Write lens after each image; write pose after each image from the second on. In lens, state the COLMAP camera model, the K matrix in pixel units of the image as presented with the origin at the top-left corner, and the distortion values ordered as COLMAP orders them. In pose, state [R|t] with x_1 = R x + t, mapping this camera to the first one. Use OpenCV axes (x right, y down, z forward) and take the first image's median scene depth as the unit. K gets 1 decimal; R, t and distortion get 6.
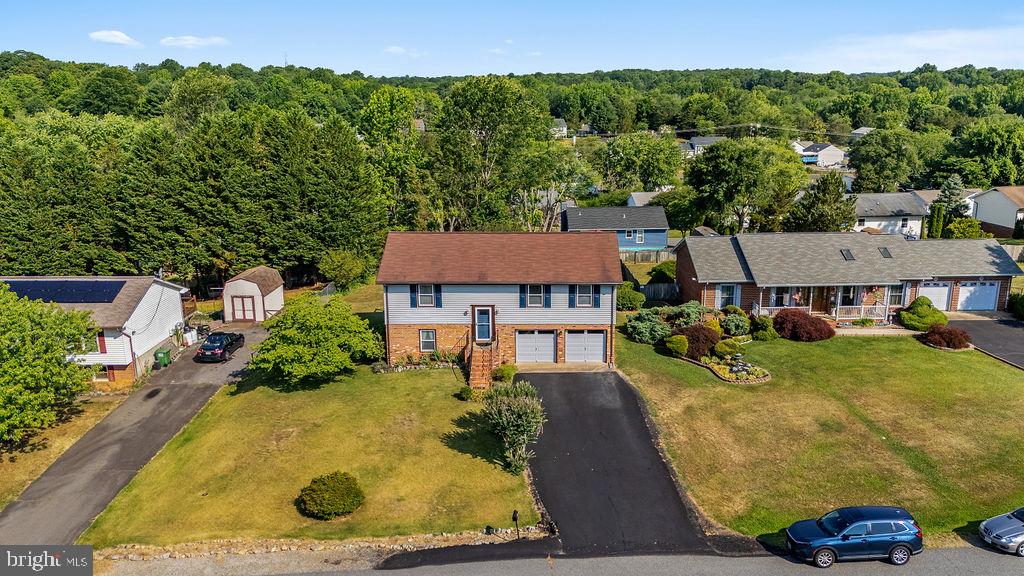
lens RADIAL K [[819.8, 0, 527.3], [0, 819.8, 302.6], [0, 0, 1]] dist [0.039666, -0.010934]
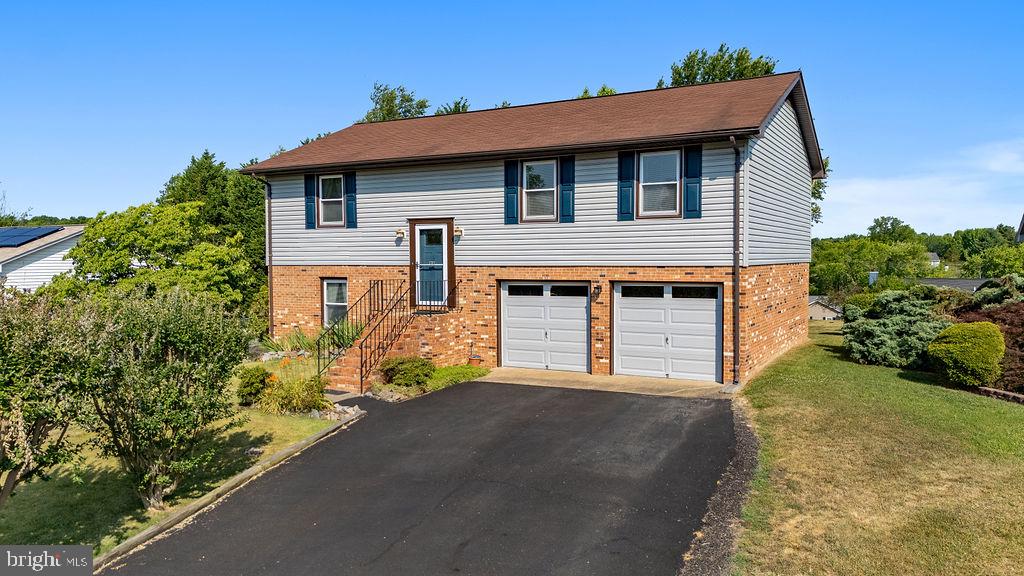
lens RADIAL K [[751.2, 0, 512.0], [0, 751.2, 288.0], [0, 0, 1]] dist [0.081908, -0.098202]
pose [[0.882716, 0.020026, -0.469480, 0.168765], [-0.120863, 0.975154, -0.185650, 0.105502], [0.454097, 0.220619, 0.863205, 0.678182]]
